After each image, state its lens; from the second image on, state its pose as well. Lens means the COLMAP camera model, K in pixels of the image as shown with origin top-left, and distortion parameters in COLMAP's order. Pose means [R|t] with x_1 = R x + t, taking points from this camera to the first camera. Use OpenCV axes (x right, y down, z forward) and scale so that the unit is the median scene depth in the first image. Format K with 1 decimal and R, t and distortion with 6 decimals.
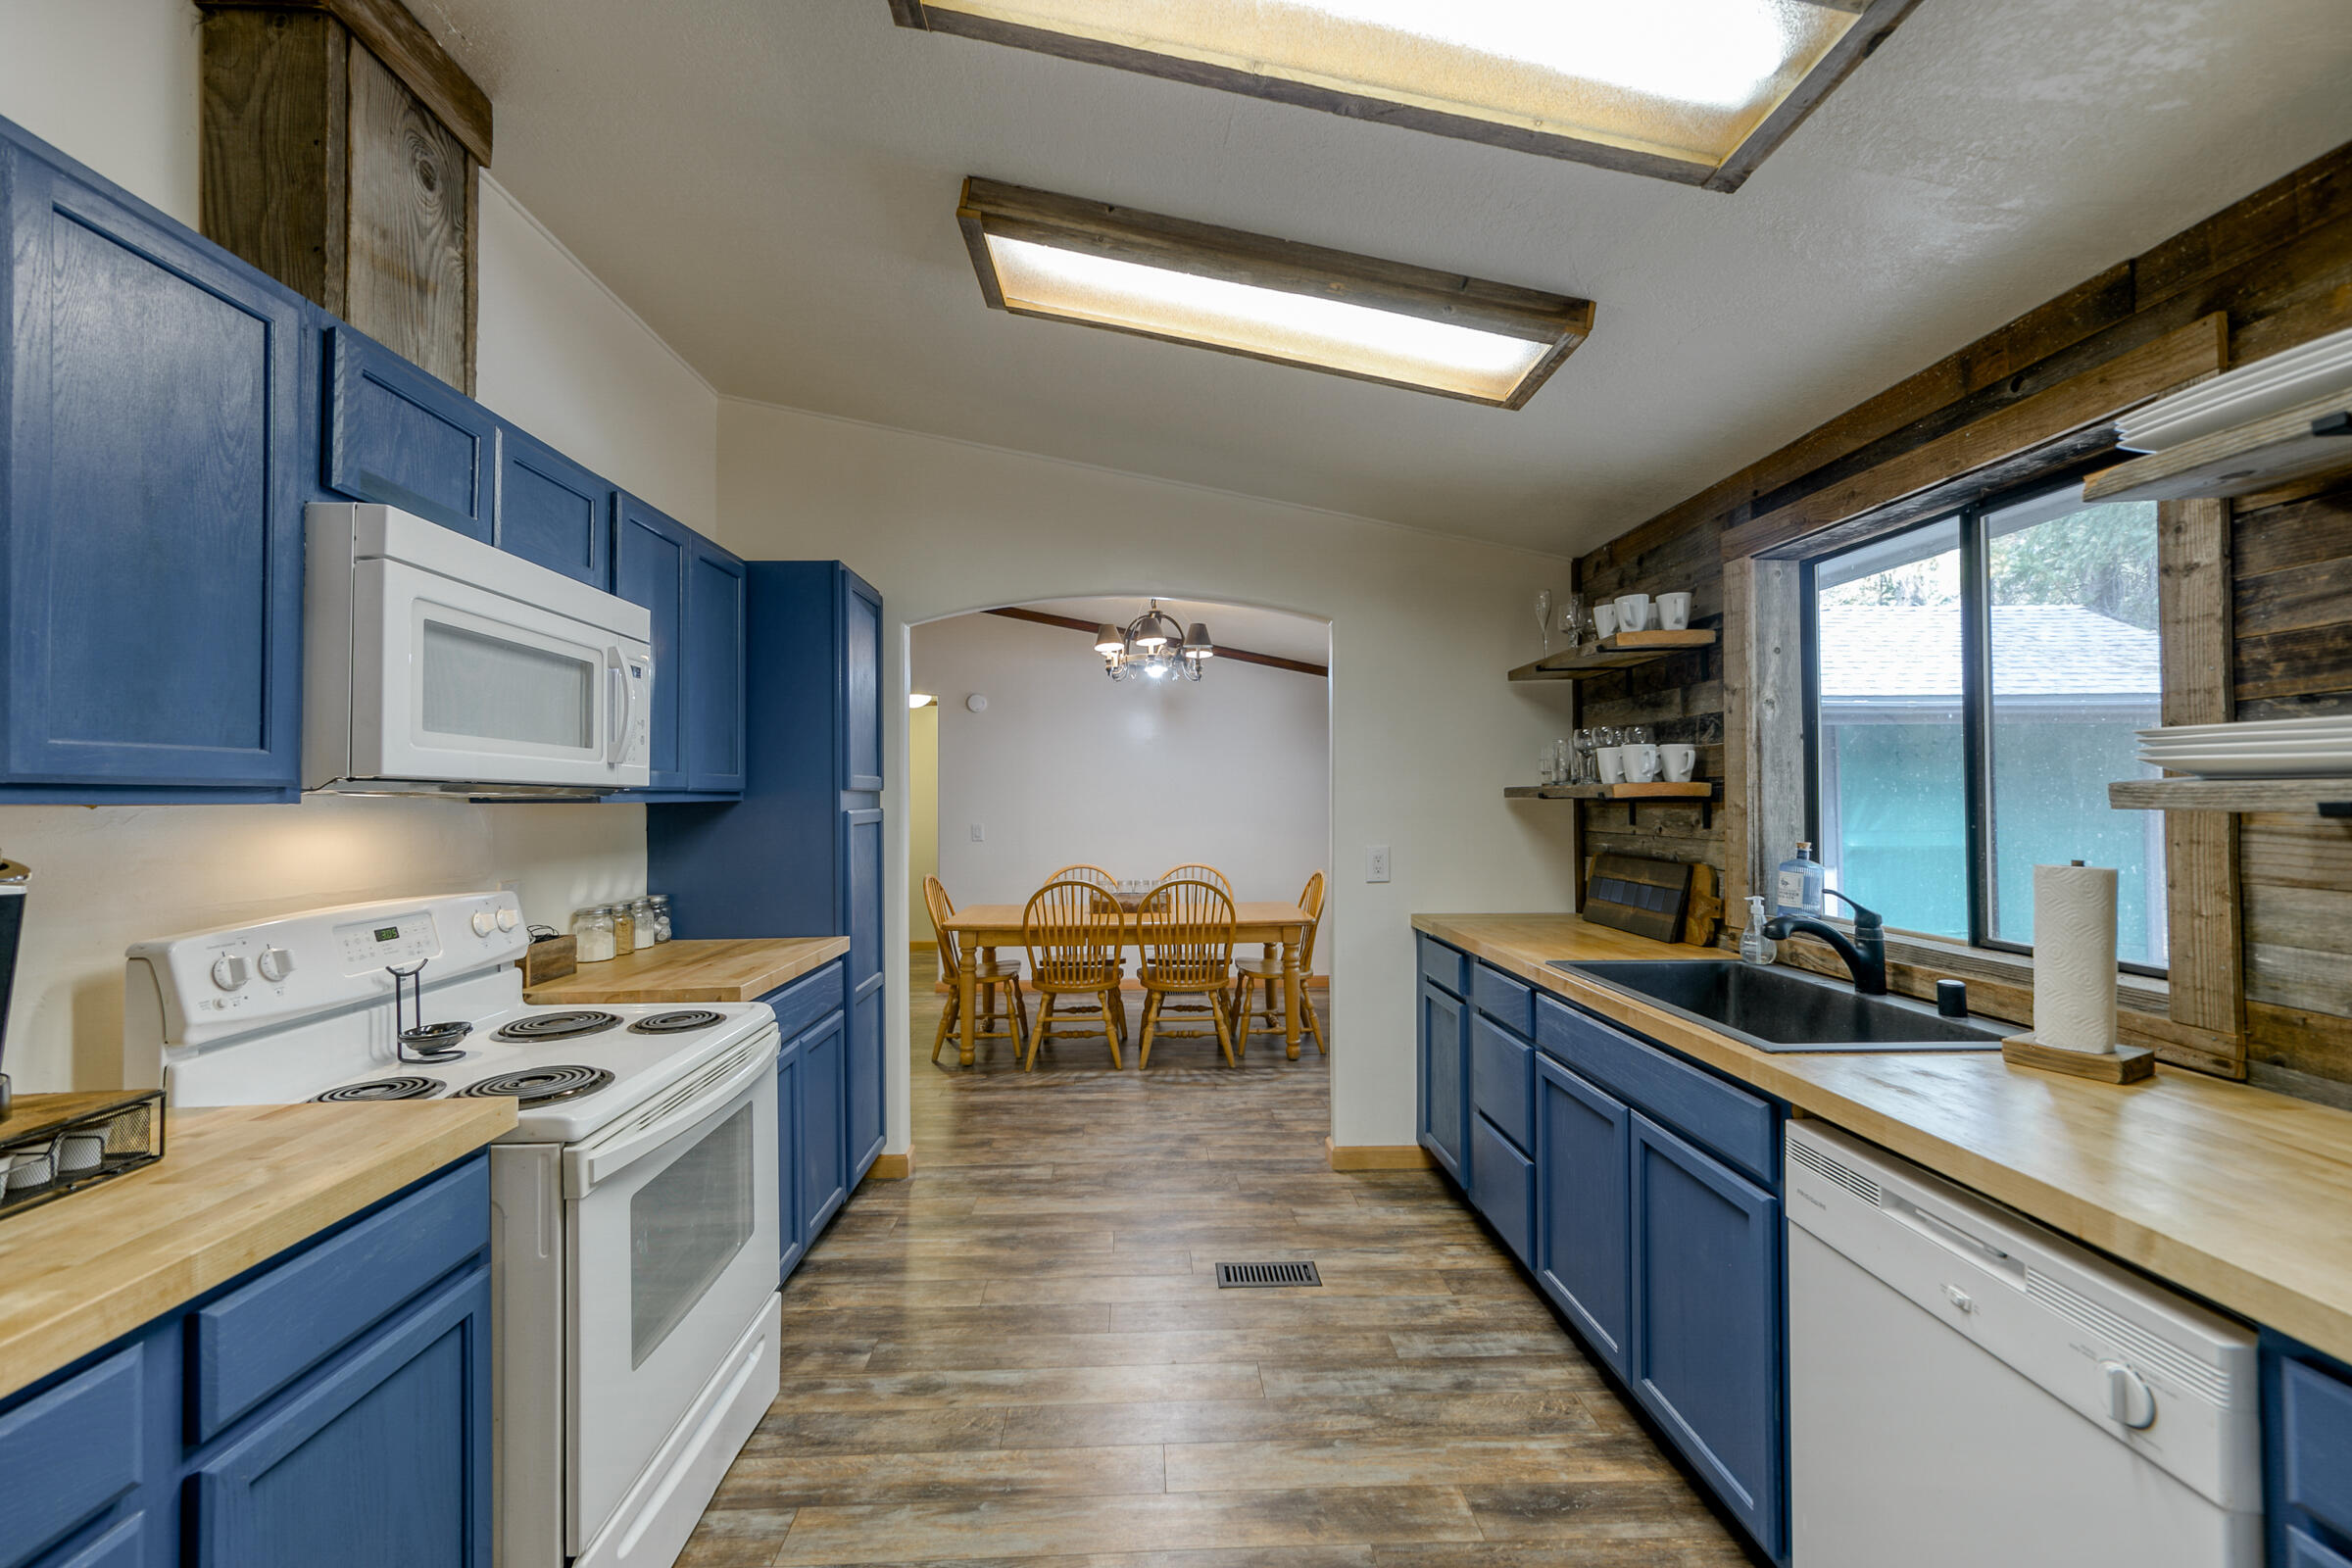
lens RADIAL K [[939.2, 0, 1136.4], [0, 939.2, 799.0], [0, 0, 1]] dist [0.001053, 0.000890]
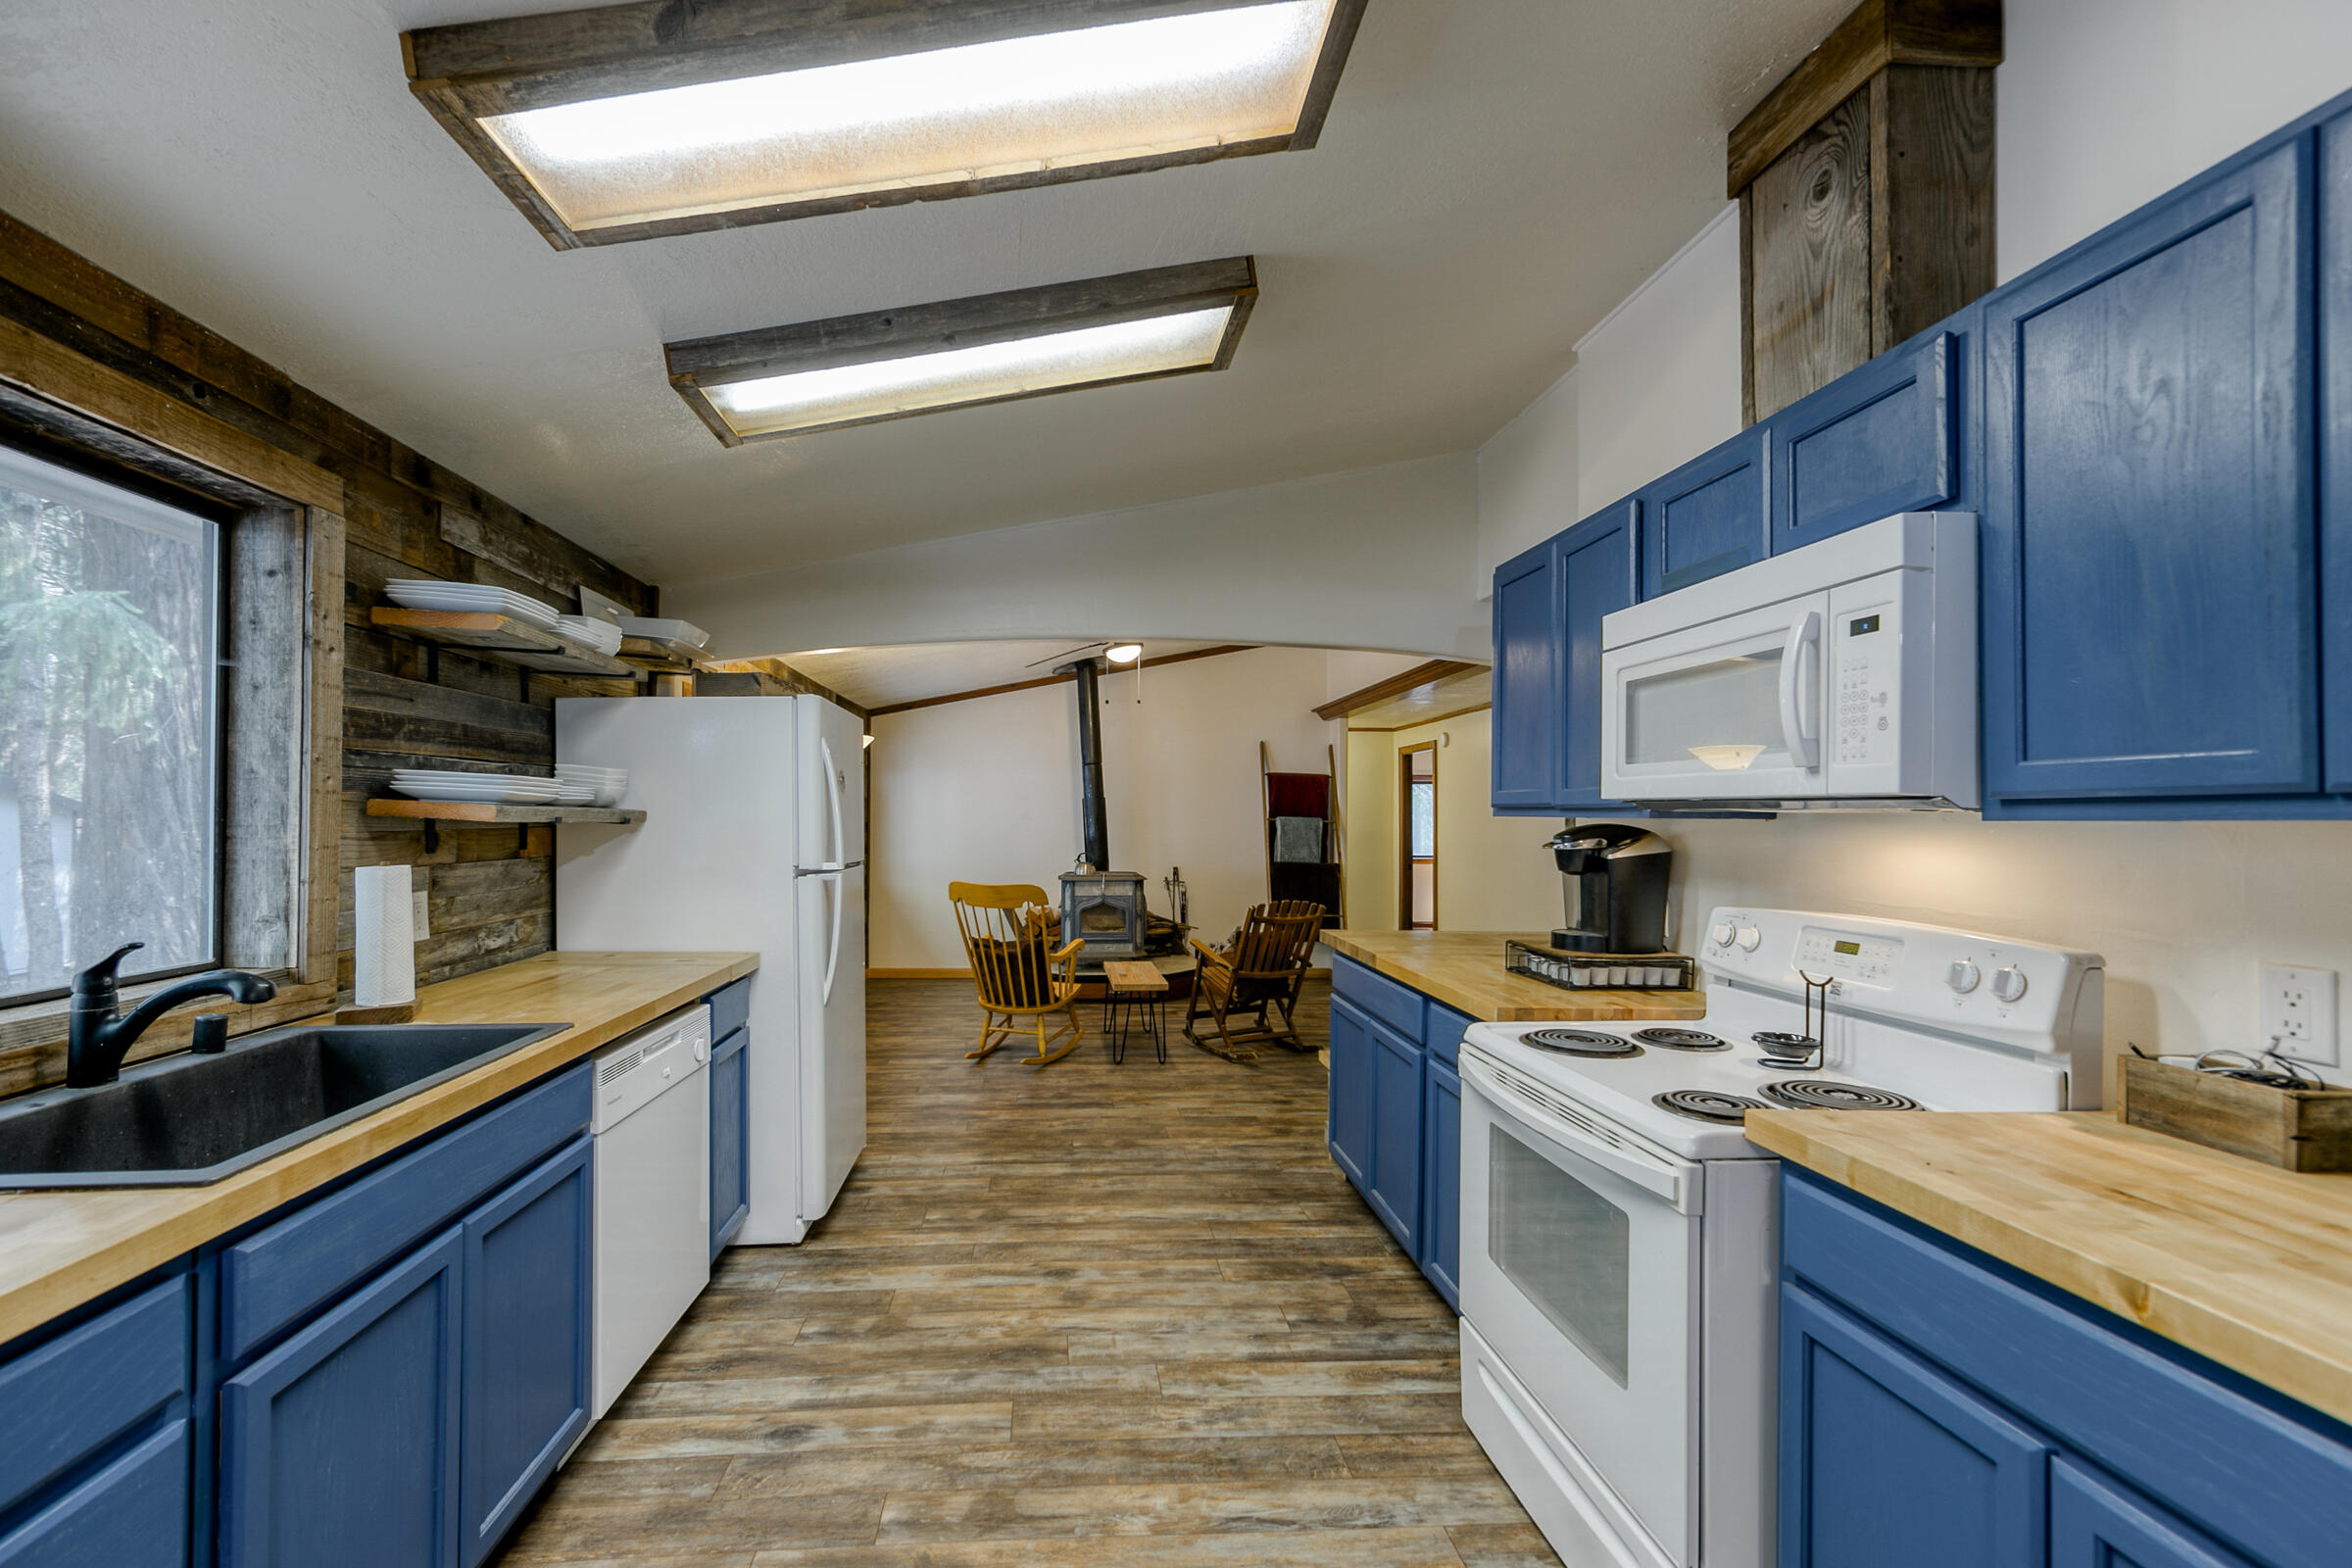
lens RADIAL K [[916.9, 0, 1181.1], [0, 916.9, 821.6], [0, 0, 1]] dist [0.000617, 0.000153]
pose [[-0.990797, 0.002074, -0.135341, 0.050034], [0.001283, 0.999982, 0.005931, 0.001771], [0.135351, 0.005702, -0.990781, 1.884999]]
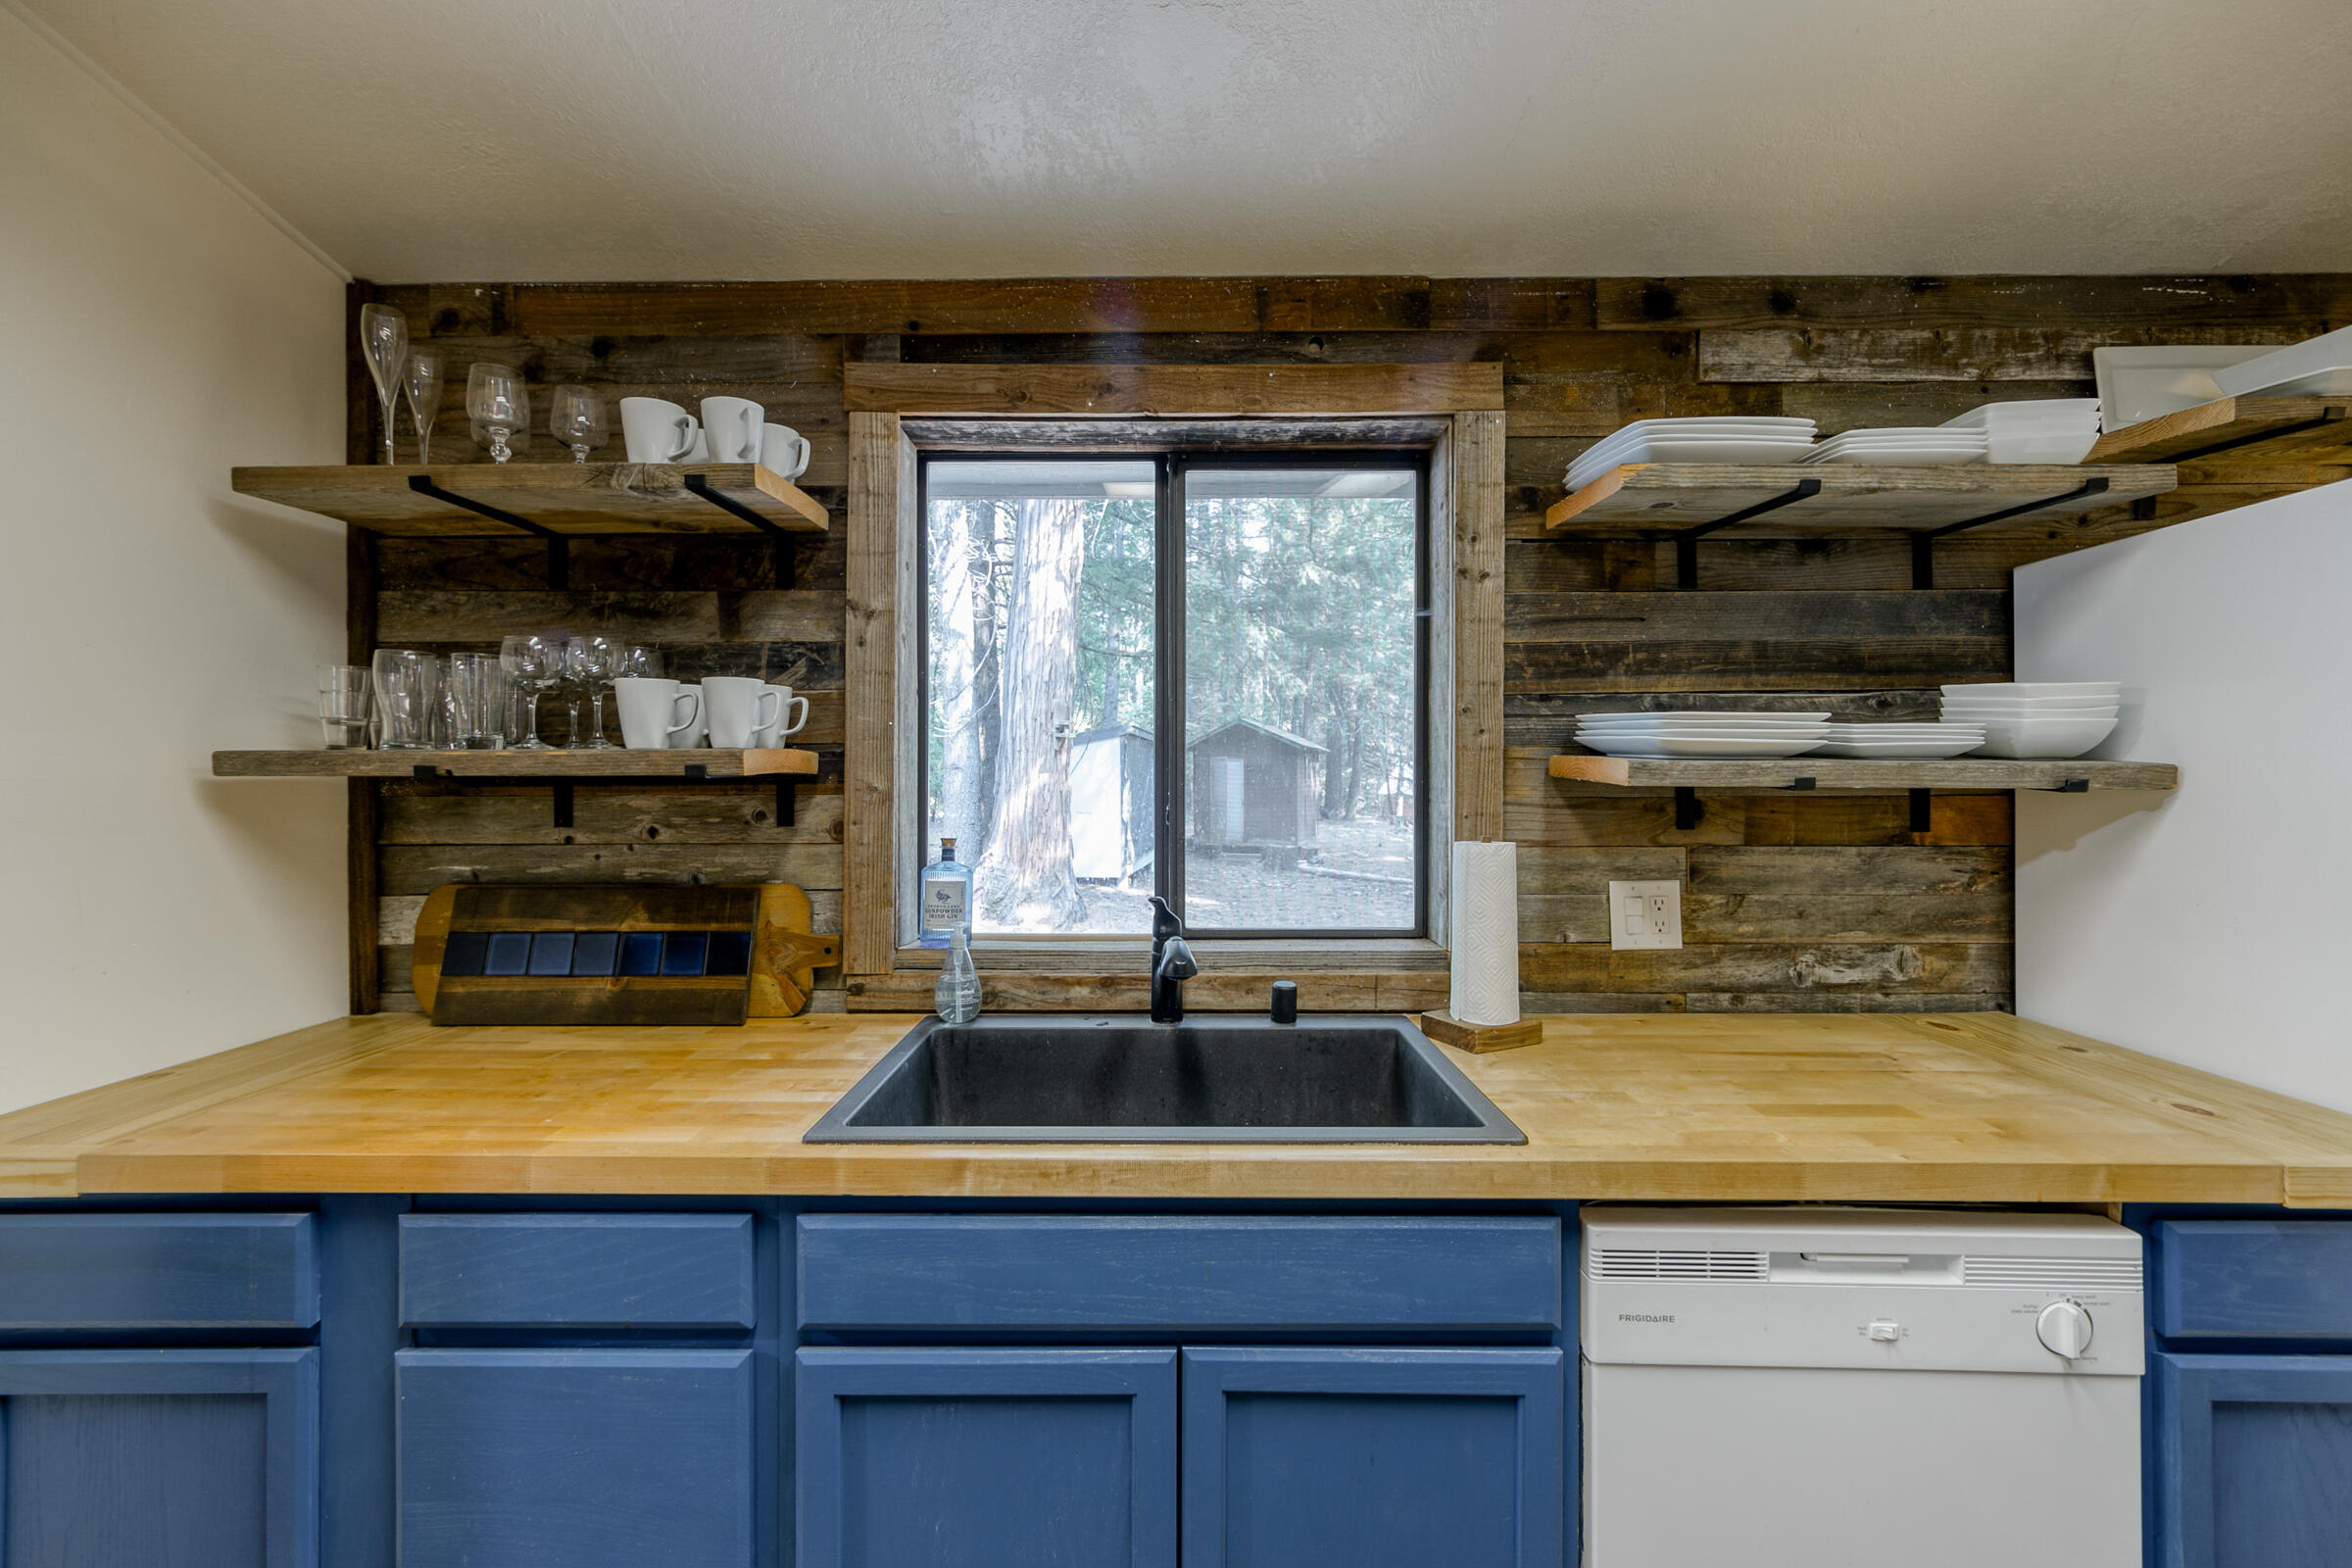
lens RADIAL K [[928.6, 0, 1199.8], [0, 928.6, 780.2], [0, 0, 1]] dist [-0.000680, 0.000744]
pose [[0.008979, 0.000276, 0.999960, -0.009604], [0.001852, 0.999998, -0.000292, 0.002752], [-0.999958, 0.001855, 0.008979, 1.004312]]
